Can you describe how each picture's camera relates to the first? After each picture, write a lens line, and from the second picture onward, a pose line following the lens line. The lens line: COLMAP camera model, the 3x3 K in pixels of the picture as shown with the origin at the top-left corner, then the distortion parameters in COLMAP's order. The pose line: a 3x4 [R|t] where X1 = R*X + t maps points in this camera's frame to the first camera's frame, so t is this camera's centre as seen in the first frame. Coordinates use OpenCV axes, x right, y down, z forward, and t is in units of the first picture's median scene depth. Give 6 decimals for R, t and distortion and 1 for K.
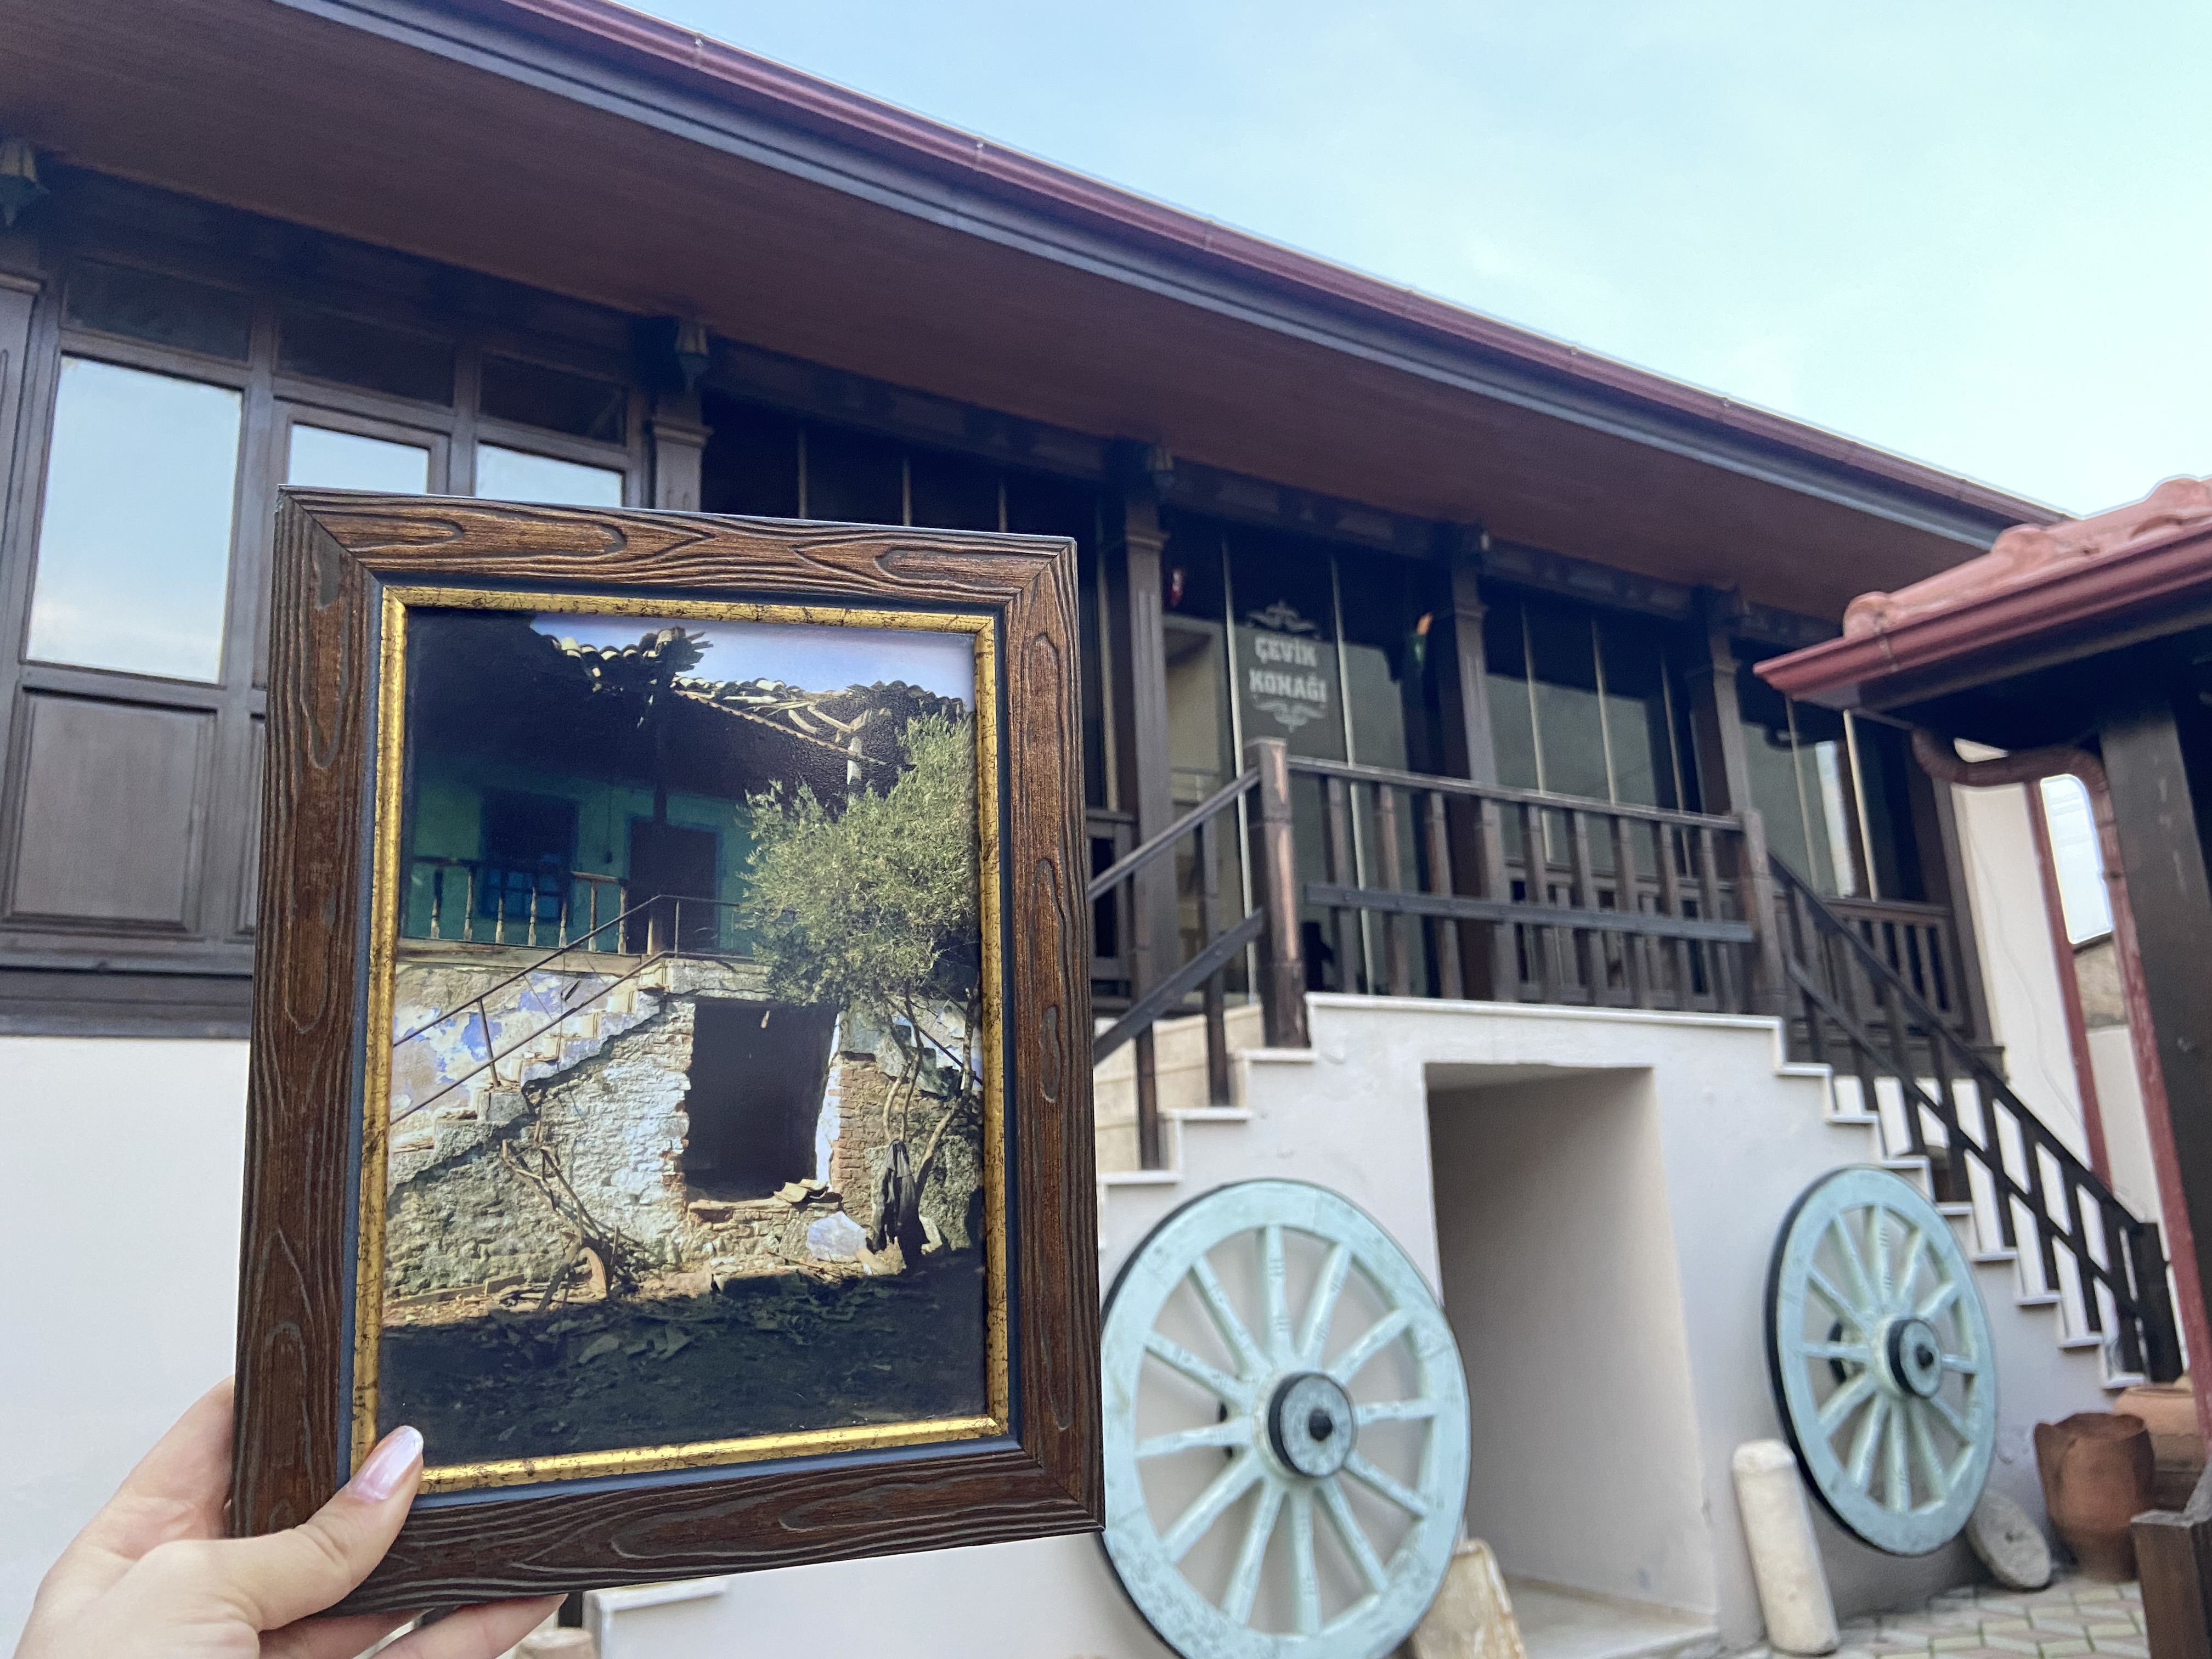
lens RADIAL K [[1665.9, 0, 1106.0], [0, 1665.9, 829.5], [0, 0, 1]] dist [0.122761, -0.163353]
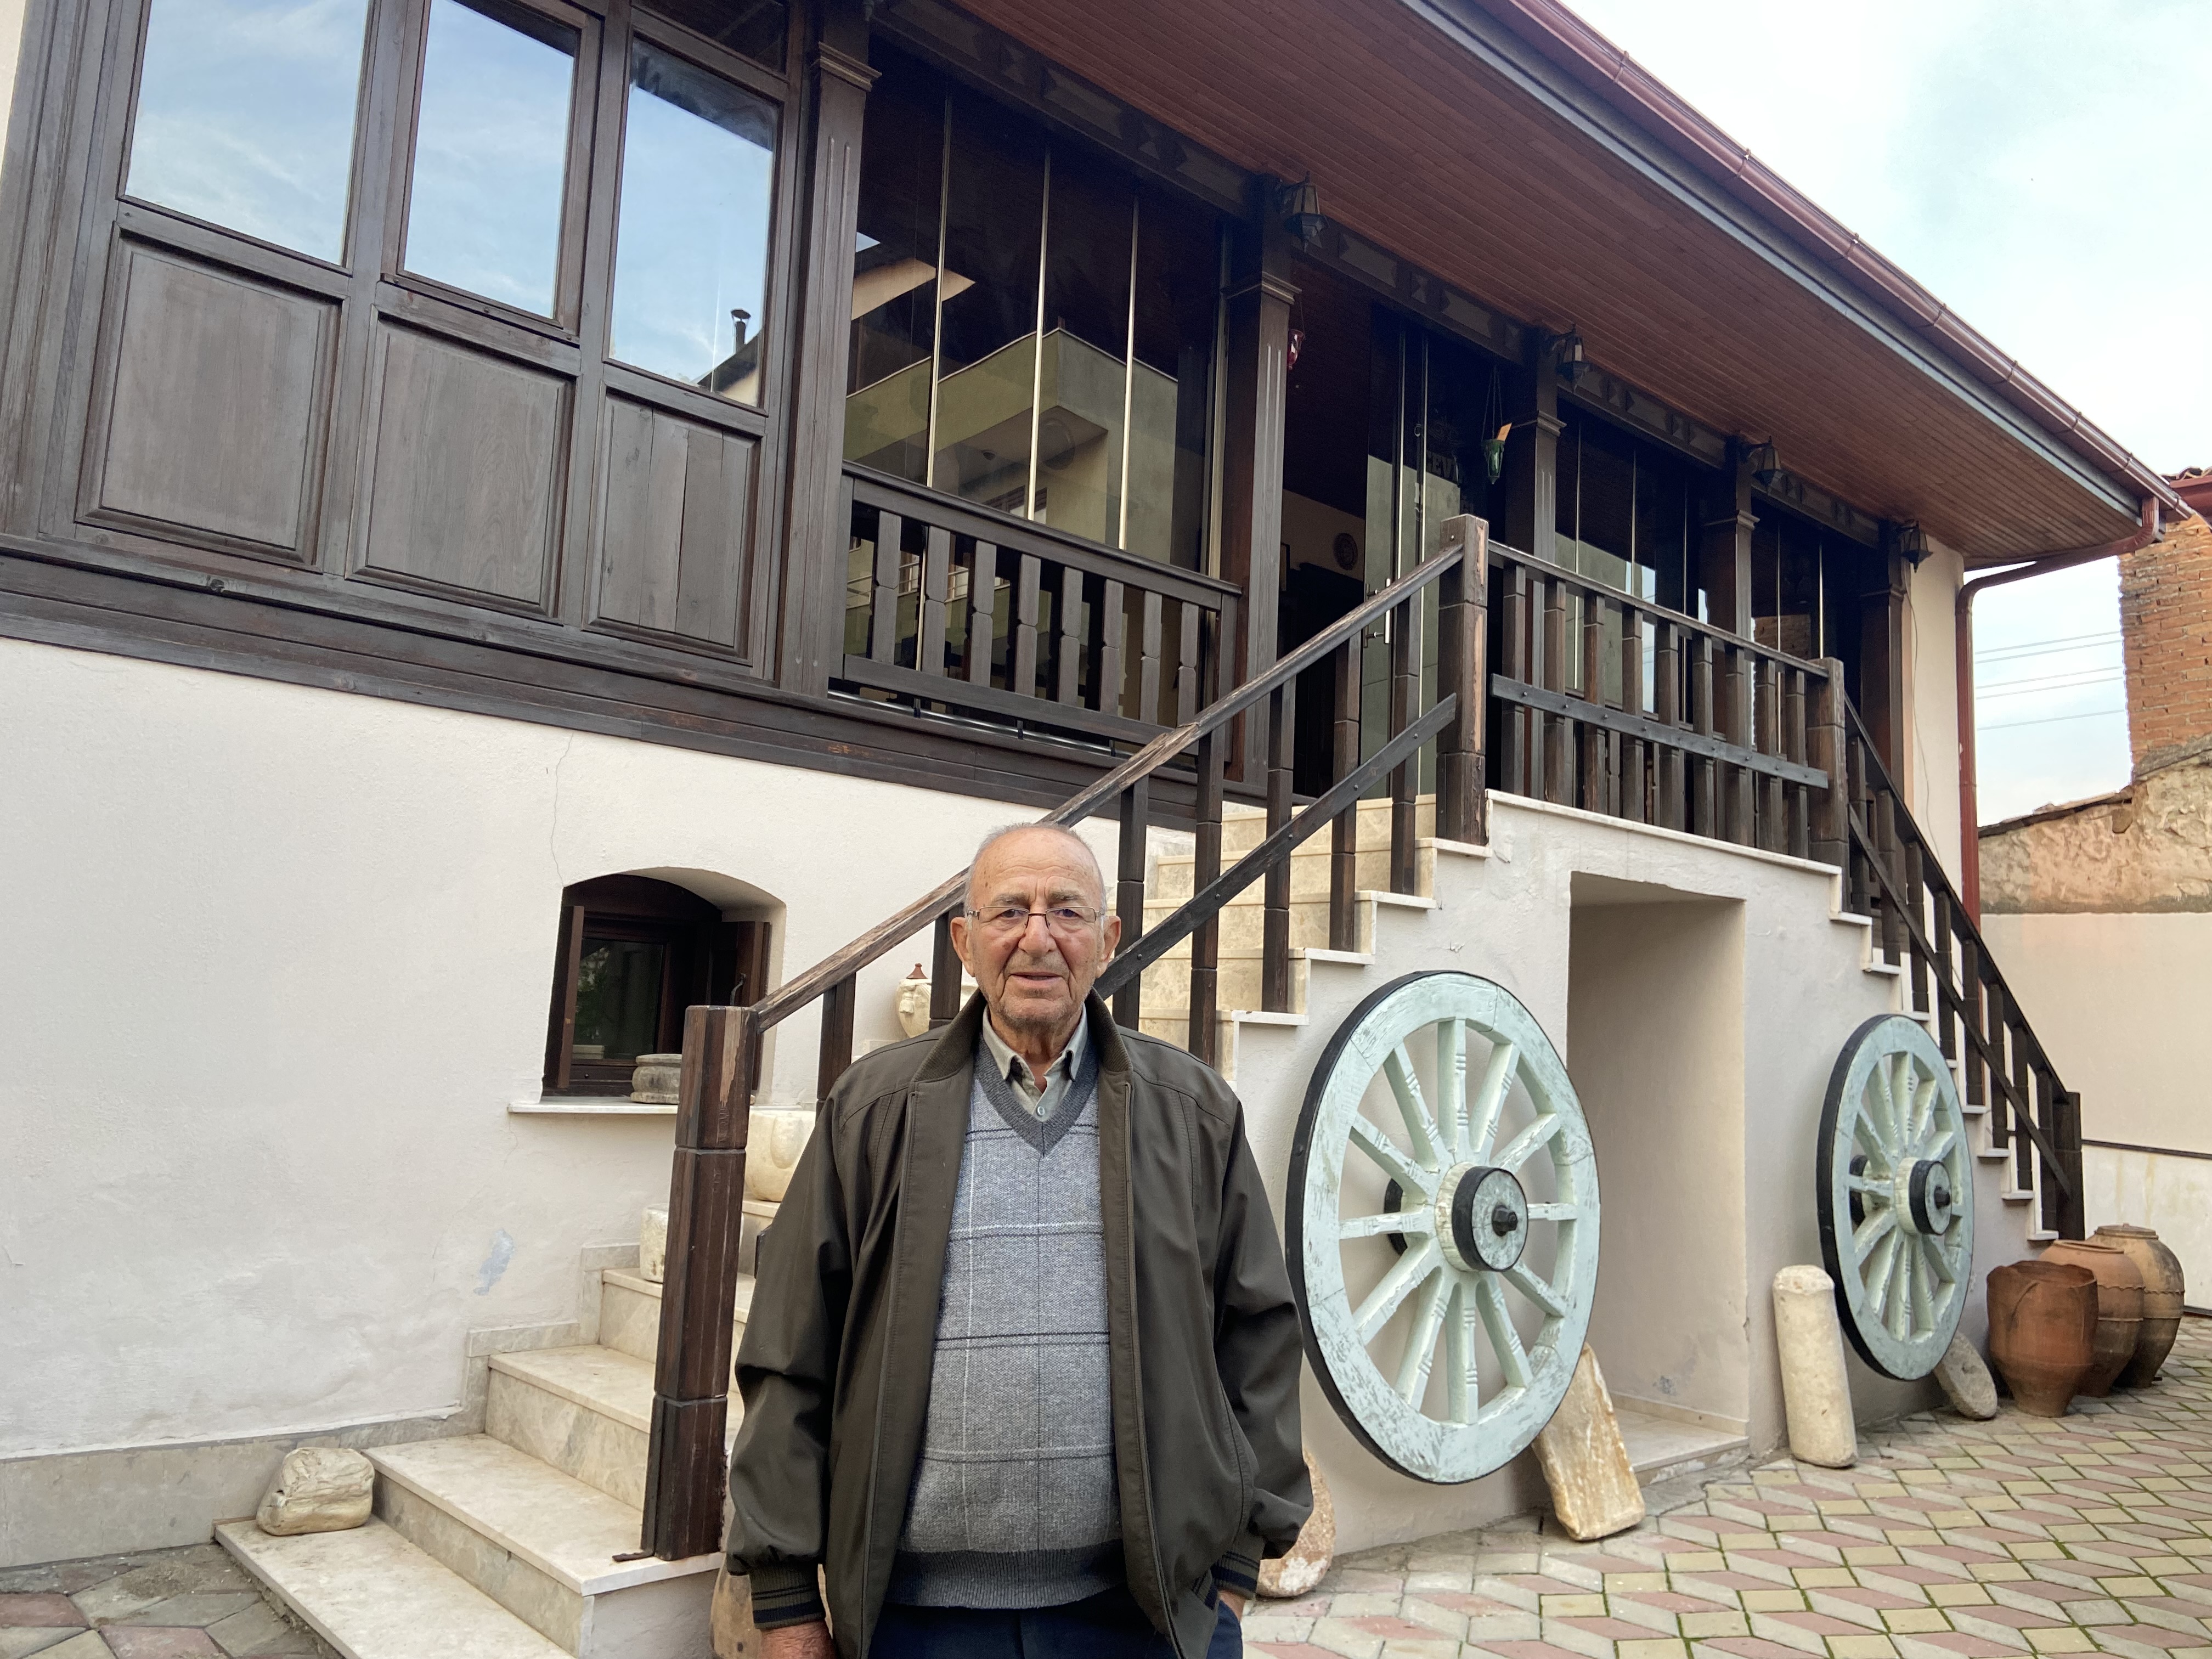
lens RADIAL K [[1640.5, 0, 1106.0], [0, 1640.5, 829.5], [0, 0, 1]] dist [0.120796, -0.133916]
pose [[0.983288, 0.105223, 0.148571, -0.231247], [-0.120704, 0.987707, 0.099325, 0.054511], [-0.136293, -0.115598, 0.983901, 0.099883]]
